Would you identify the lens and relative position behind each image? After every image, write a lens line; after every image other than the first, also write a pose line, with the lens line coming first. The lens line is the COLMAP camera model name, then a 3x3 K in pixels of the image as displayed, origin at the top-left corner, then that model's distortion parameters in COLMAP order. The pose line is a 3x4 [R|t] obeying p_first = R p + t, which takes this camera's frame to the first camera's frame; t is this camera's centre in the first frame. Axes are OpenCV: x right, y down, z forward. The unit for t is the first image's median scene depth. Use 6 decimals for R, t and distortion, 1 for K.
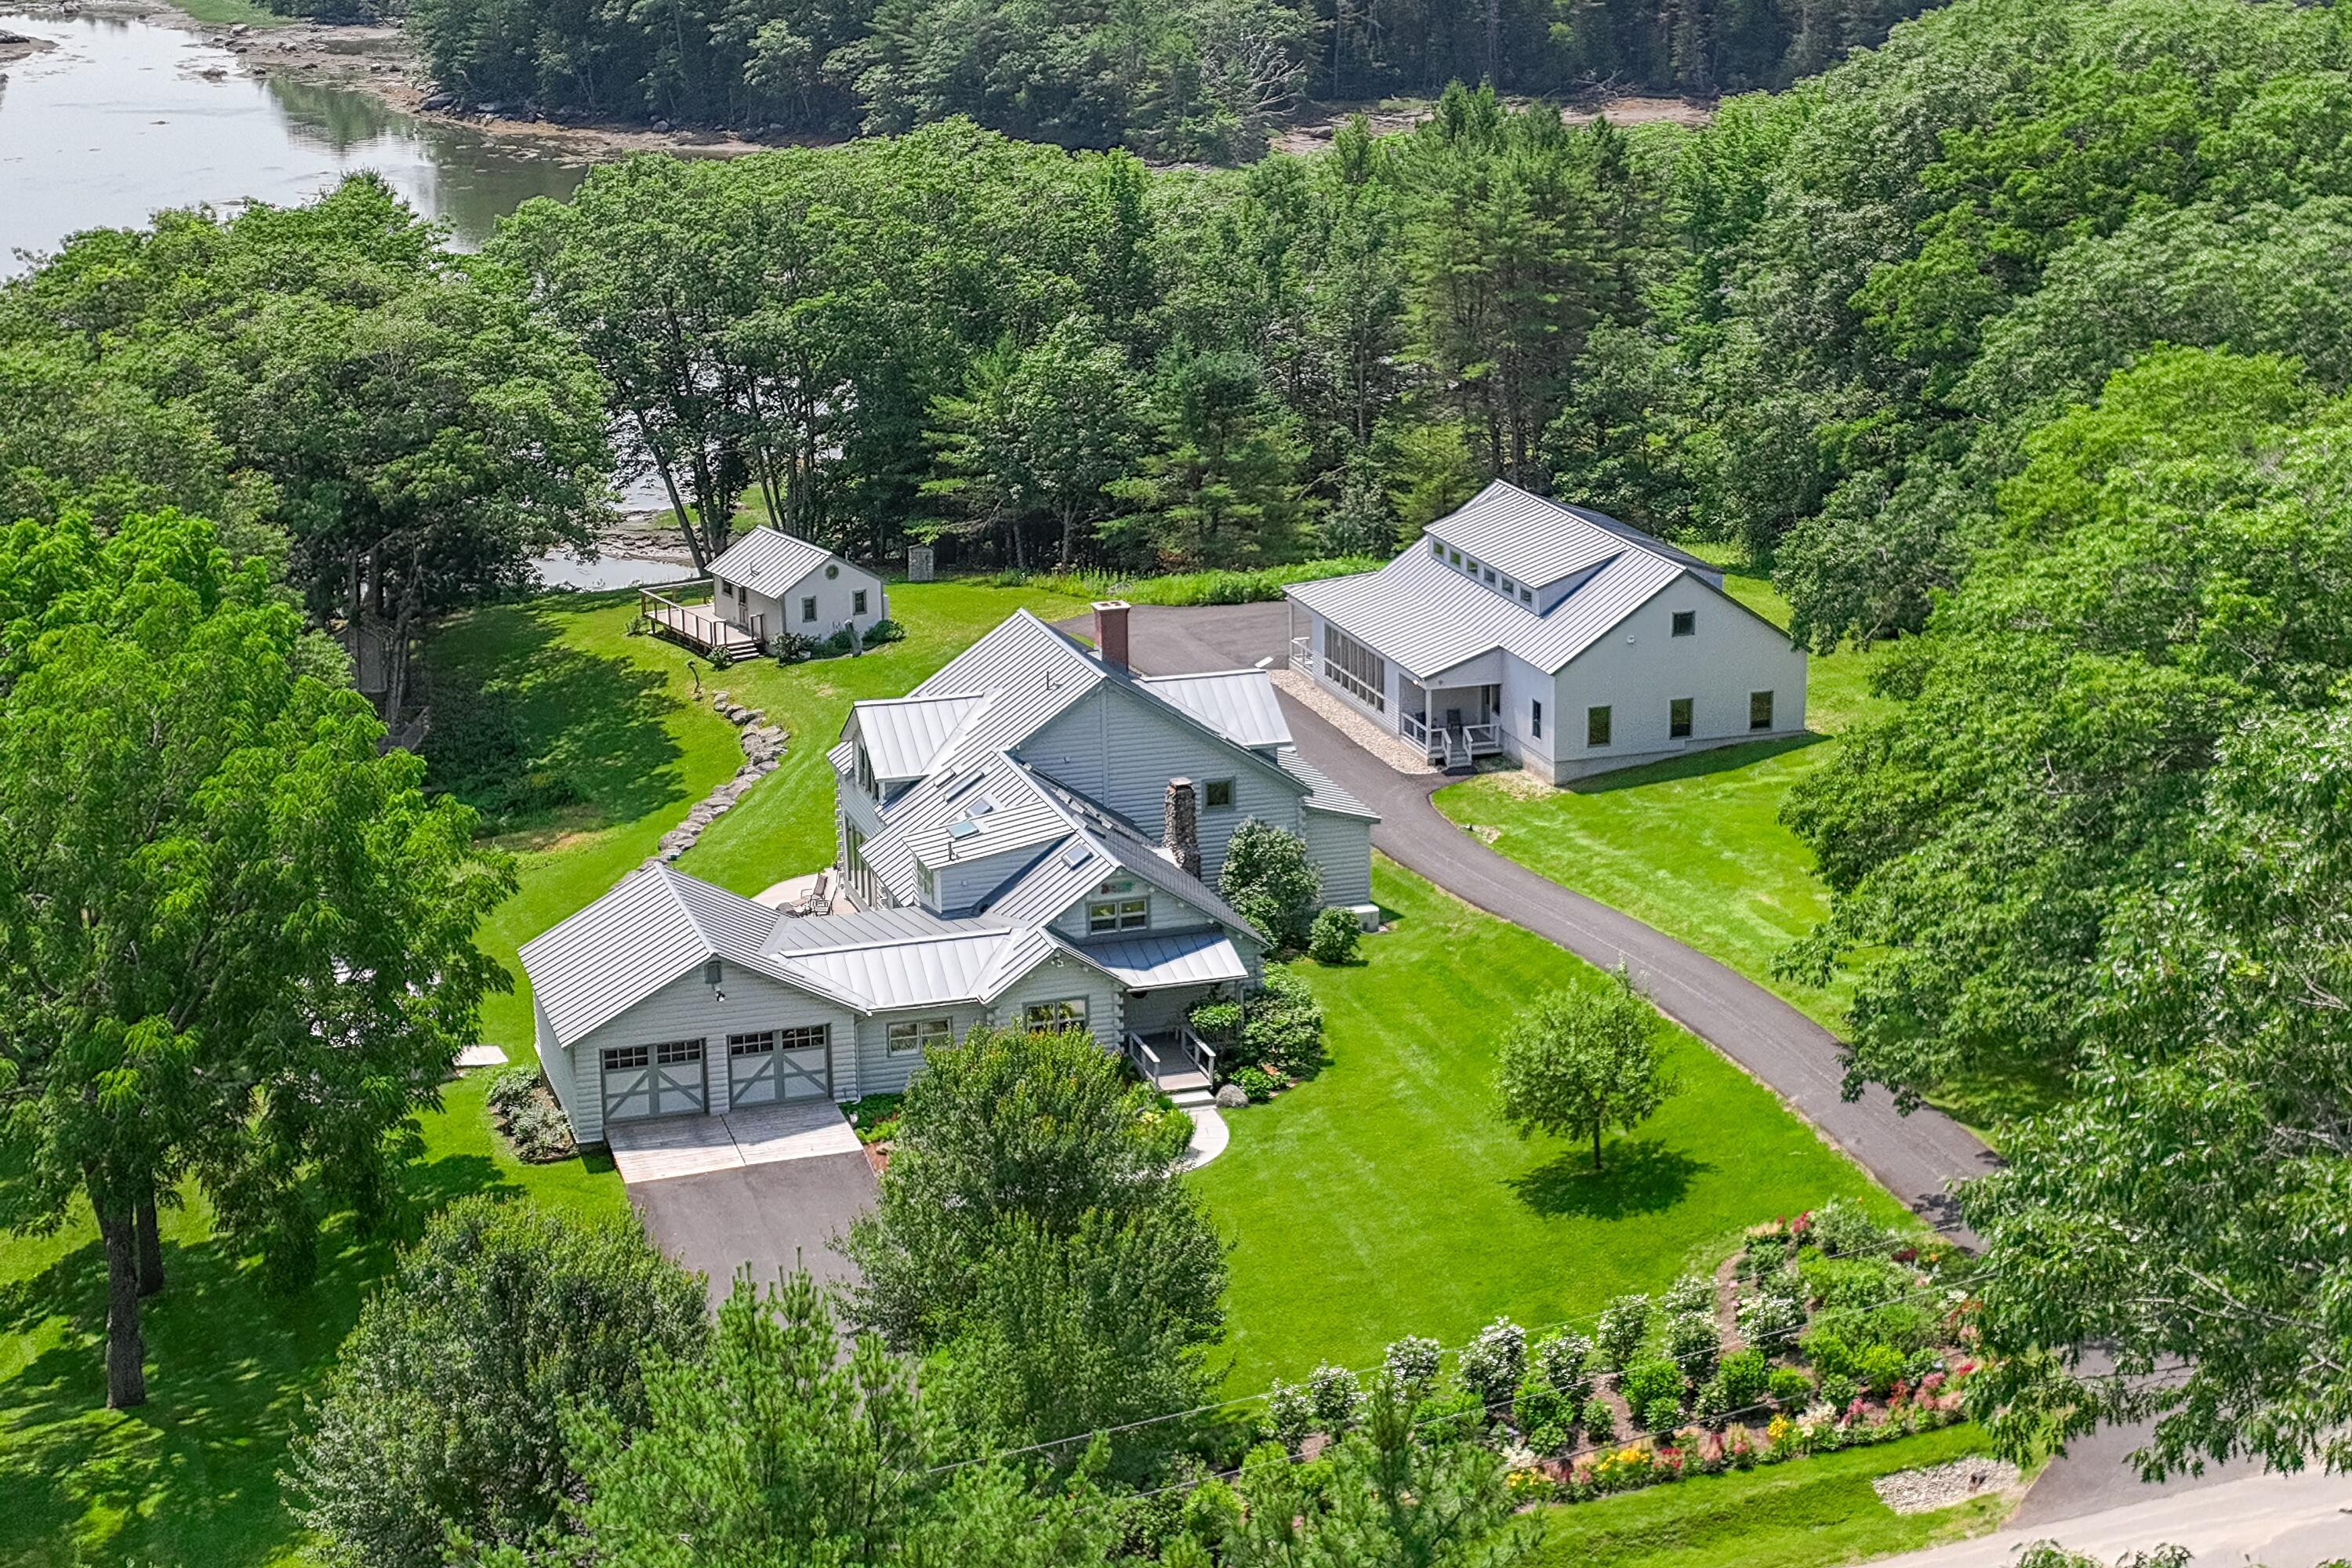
lens RADIAL K [[3643.7, 0, 1192.3], [0, 3643.7, 760.1], [0, 0, 1]] dist [0.120759, 0.000000]
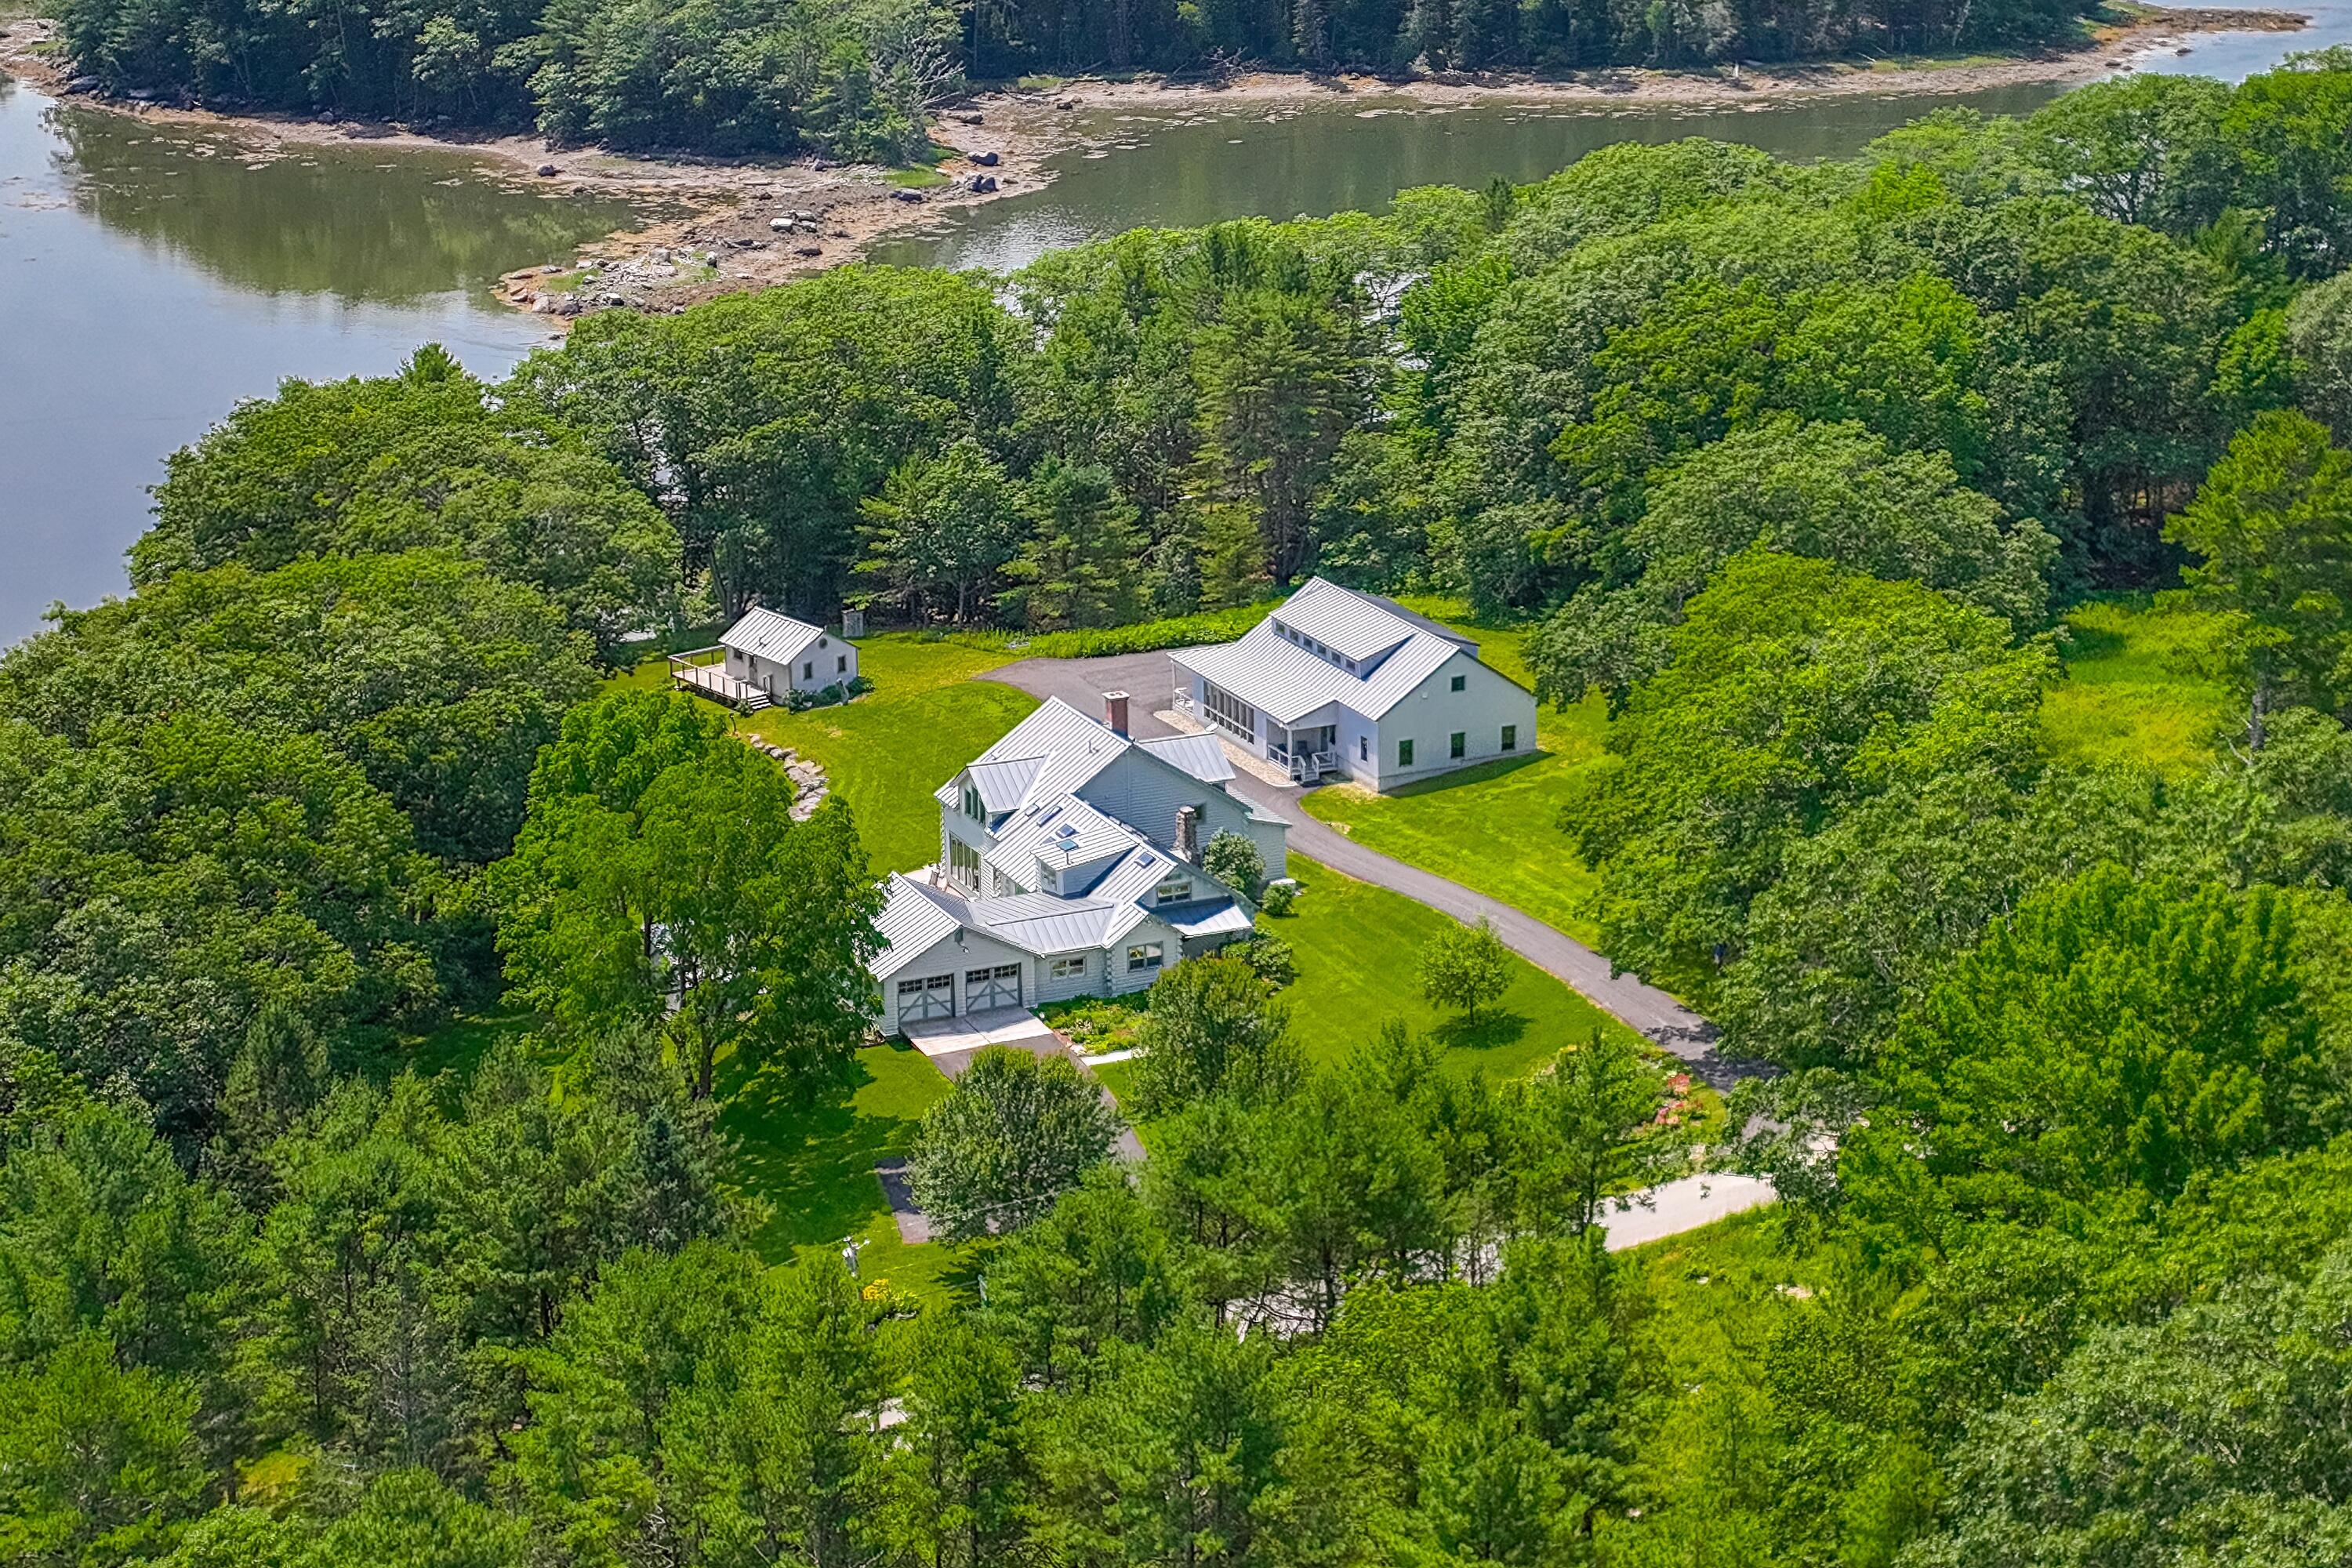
lens RADIAL K [[4009.1, 0, 1165.9], [0, 4009.1, 802.9], [0, 0, 1]] dist [0.146925, 0.000000]
pose [[0.993368, -0.034055, 0.109822, -0.161619], [0.030537, 0.998970, 0.033561, -0.044592], [-0.110852, -0.029984, 0.993385, -0.611993]]
